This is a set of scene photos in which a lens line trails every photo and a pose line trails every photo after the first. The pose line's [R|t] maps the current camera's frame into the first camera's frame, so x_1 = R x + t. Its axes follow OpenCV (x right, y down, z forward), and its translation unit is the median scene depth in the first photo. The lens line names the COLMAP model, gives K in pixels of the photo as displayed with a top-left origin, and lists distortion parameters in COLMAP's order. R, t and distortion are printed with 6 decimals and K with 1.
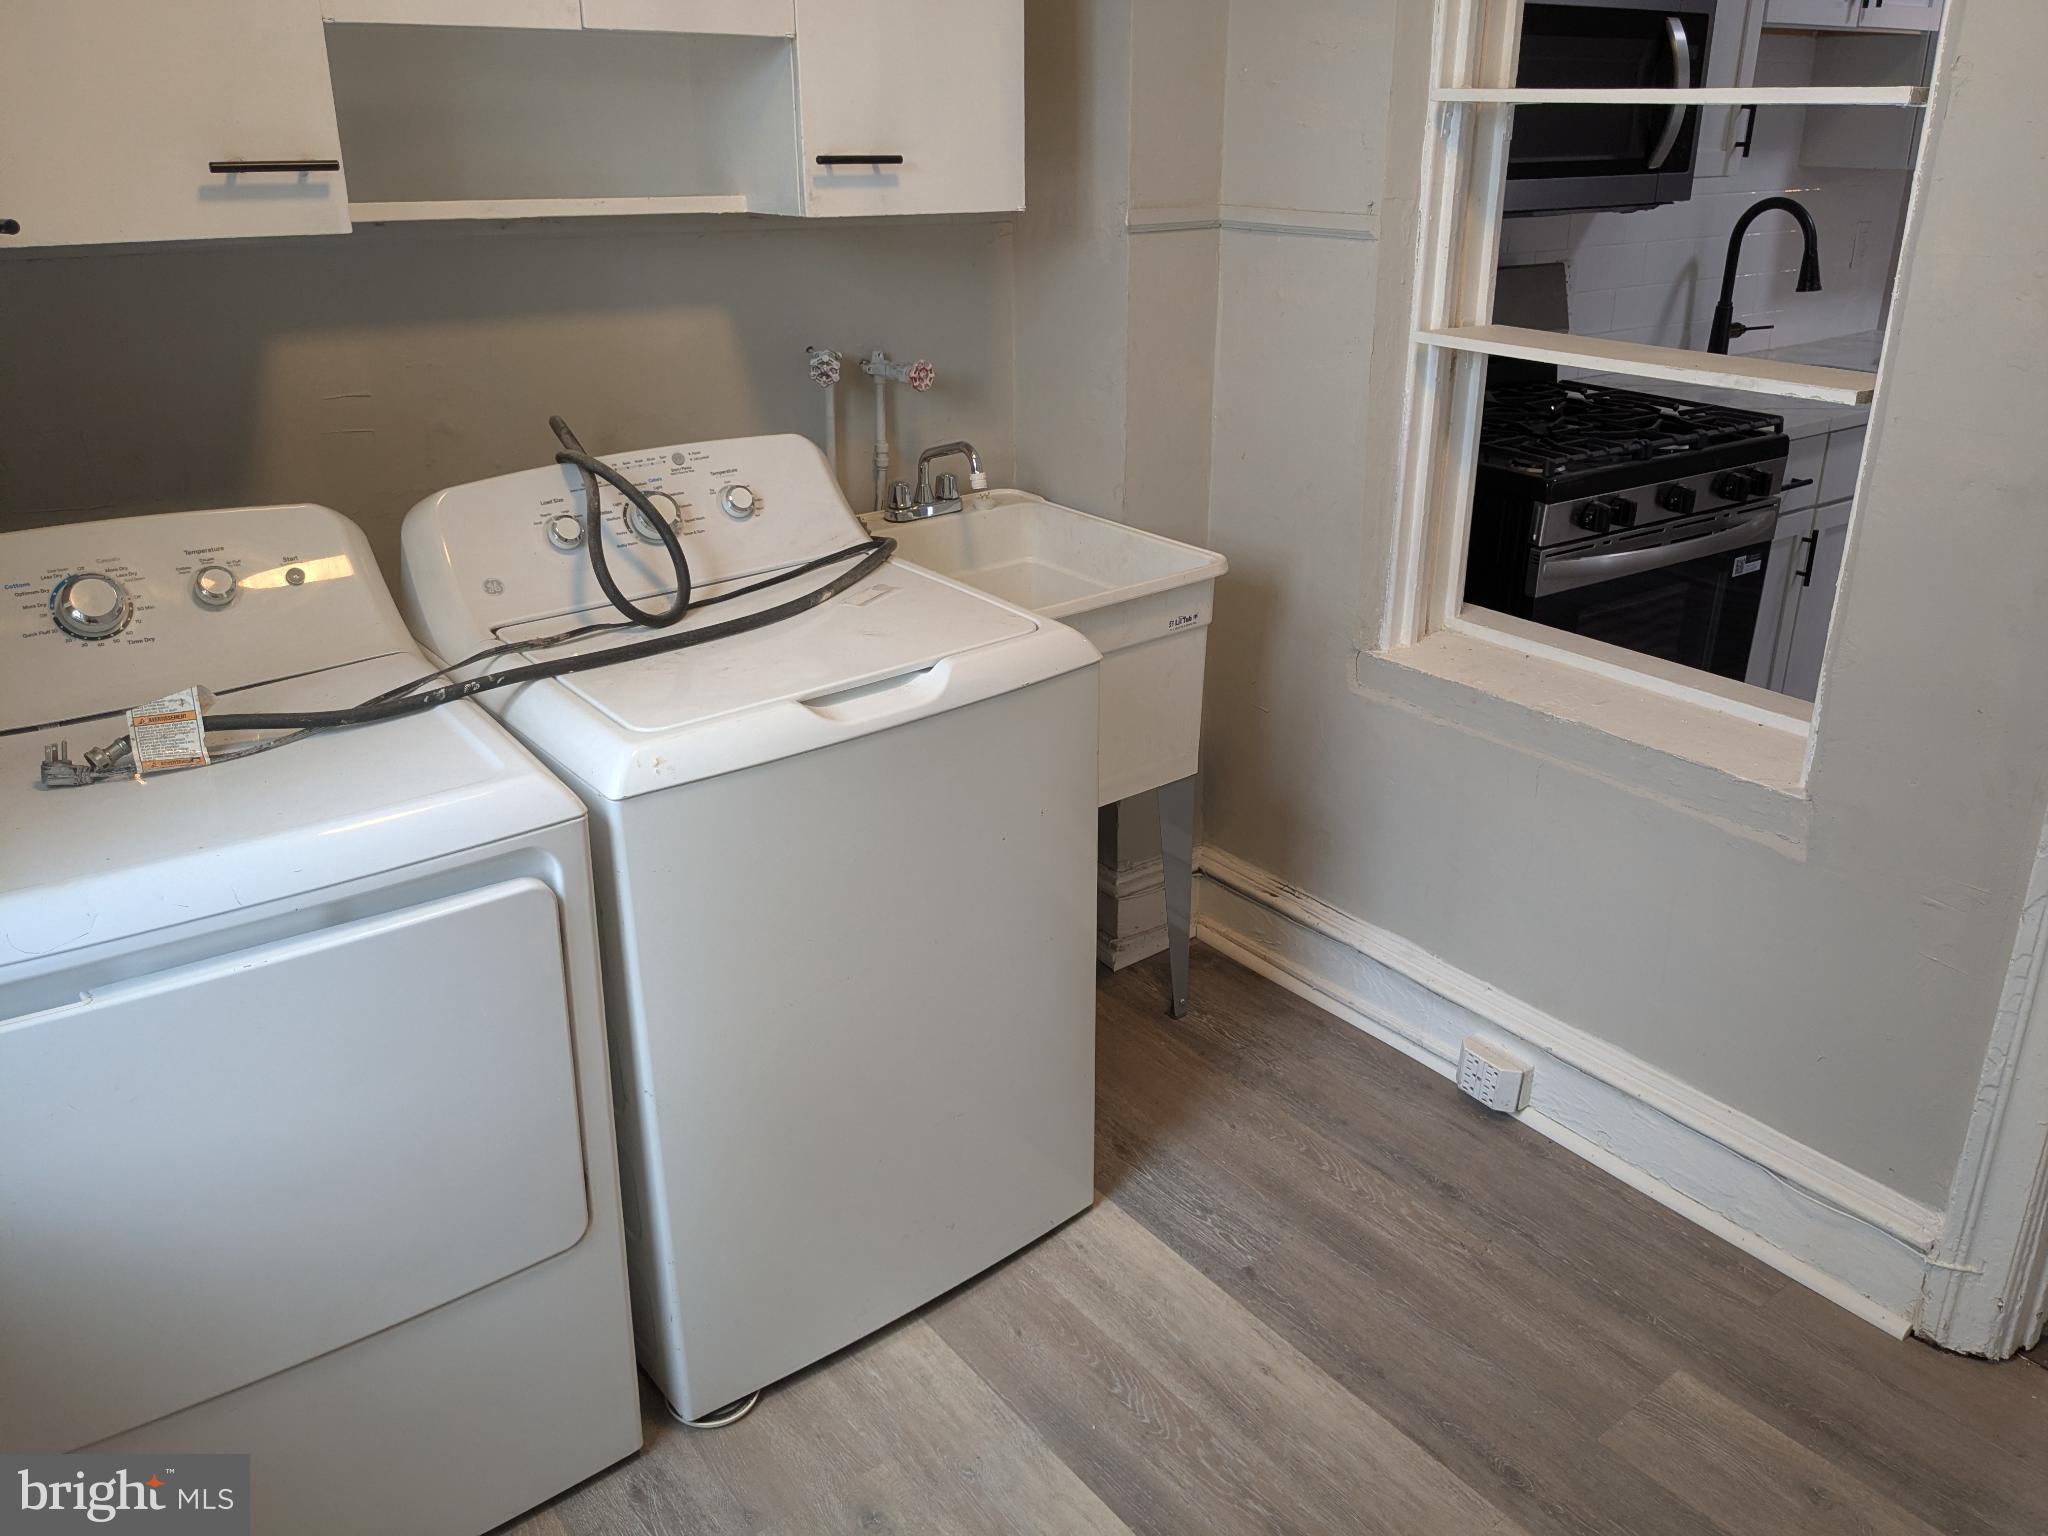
lens RADIAL K [[1611.2, 0, 1034.6], [0, 1611.2, 771.7], [0, 0, 1]] dist [0.042590, -0.075419]
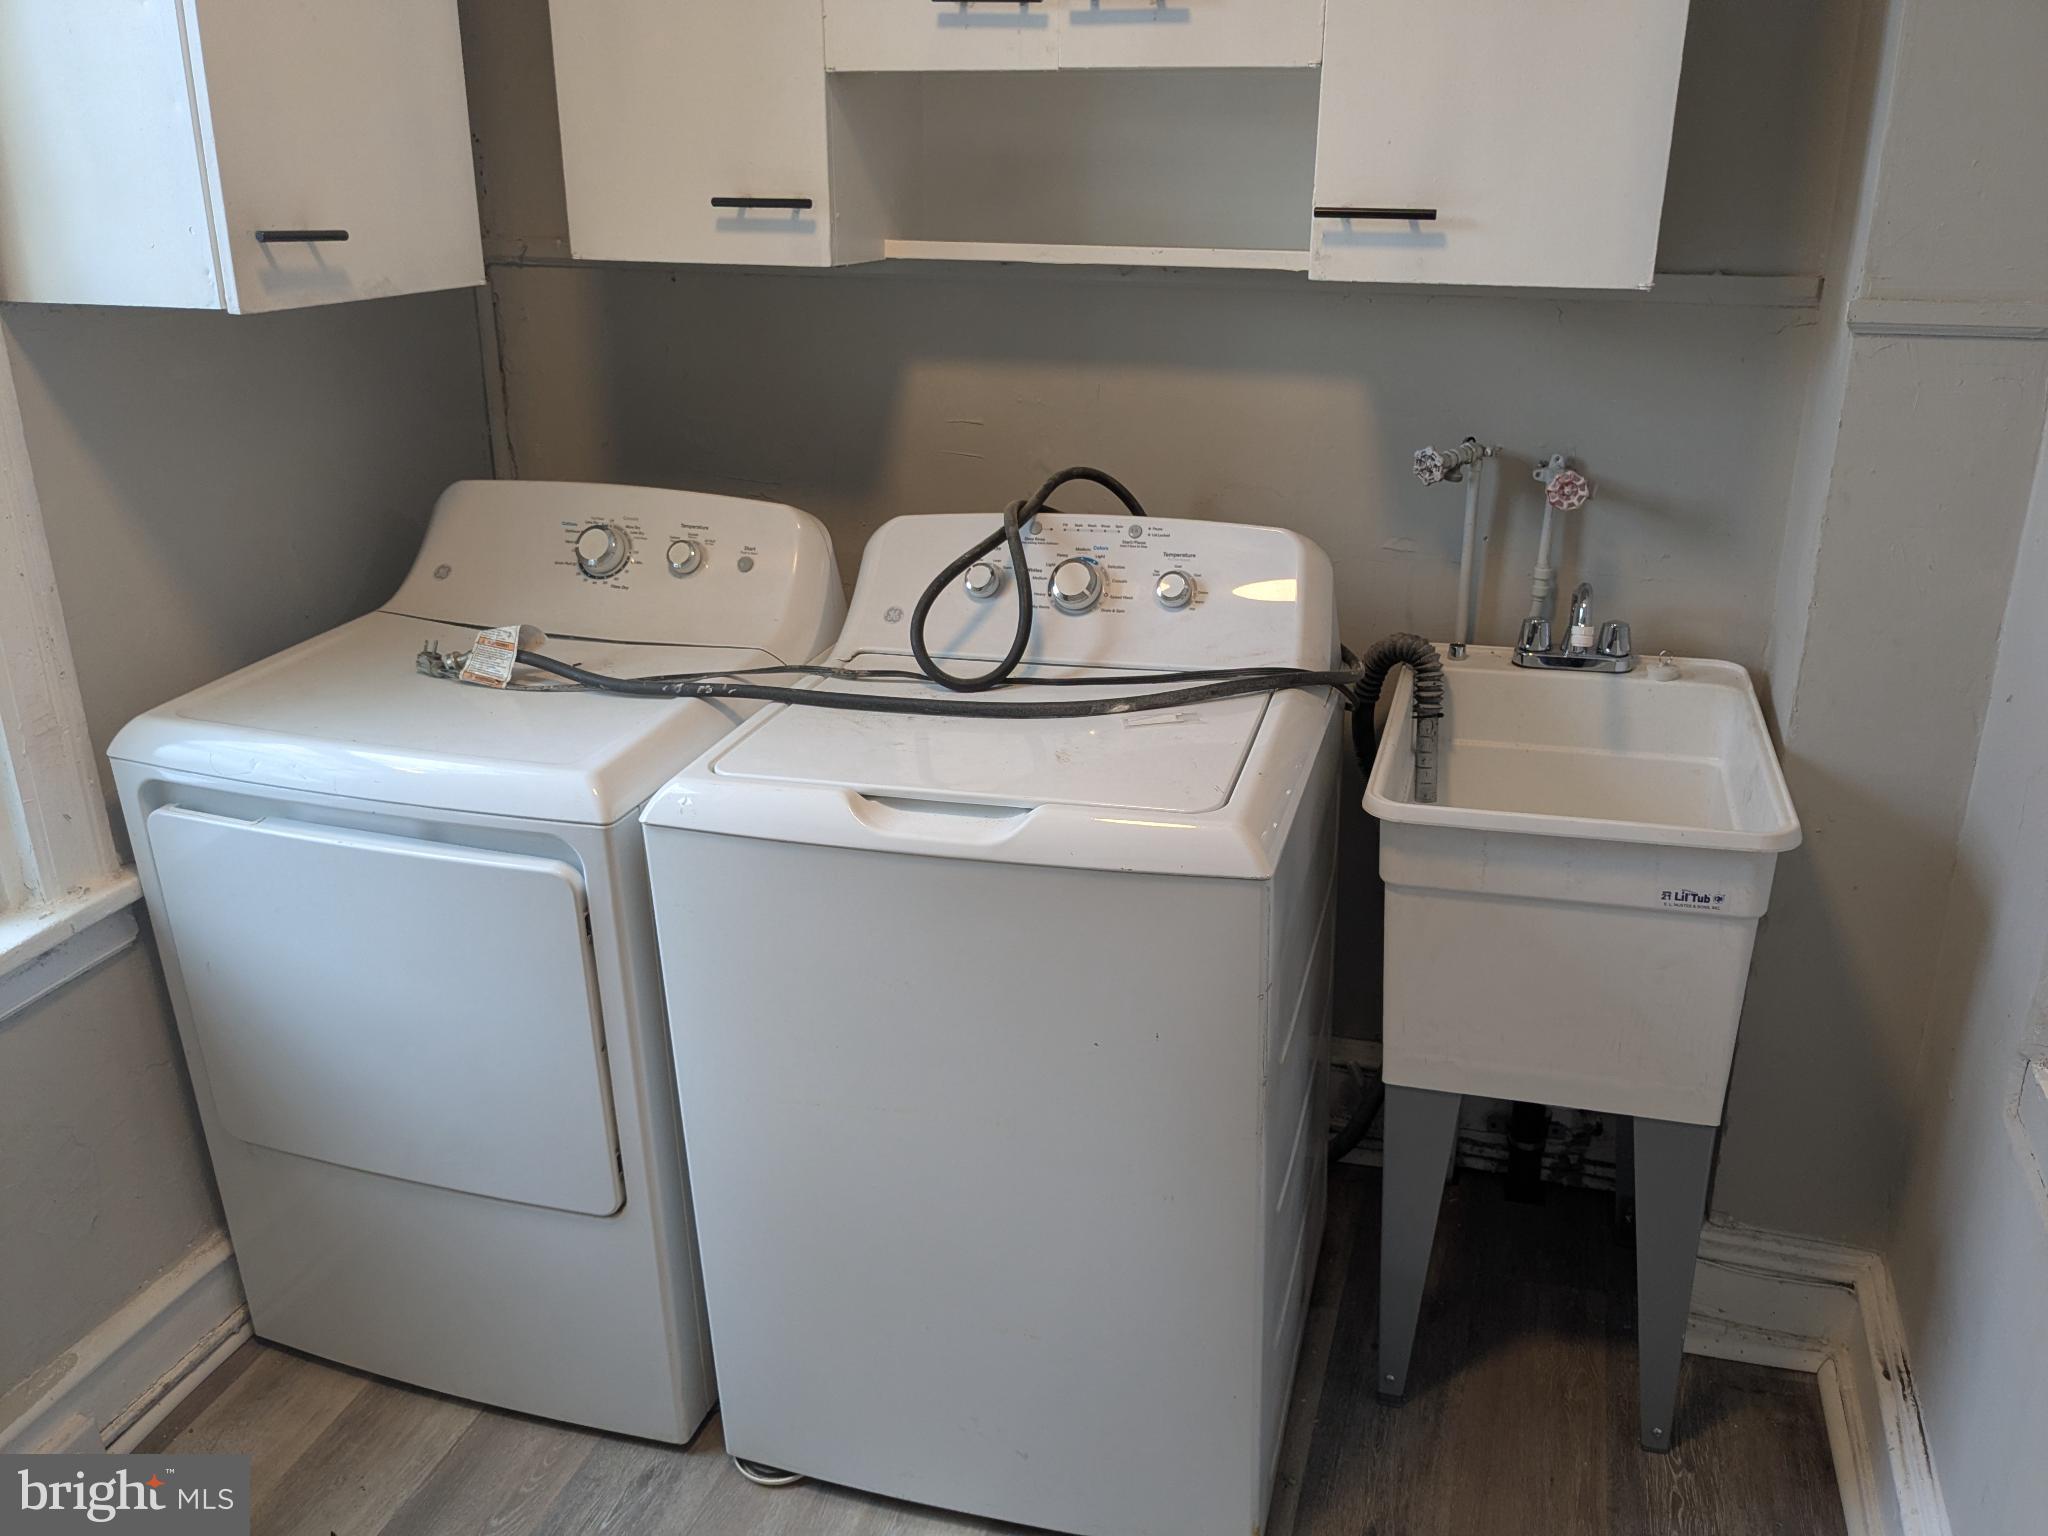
lens RADIAL K [[1611.2, 0, 1040.2], [0, 1611.2, 780.0], [0, 0, 1]] dist [0.042590, -0.075419]
pose [[0.582061, 0.290431, -0.759510, 0.534178], [-0.309072, 0.942957, 0.123719, -0.172597], [0.752117, 0.162732, 0.638623, 0.437414]]
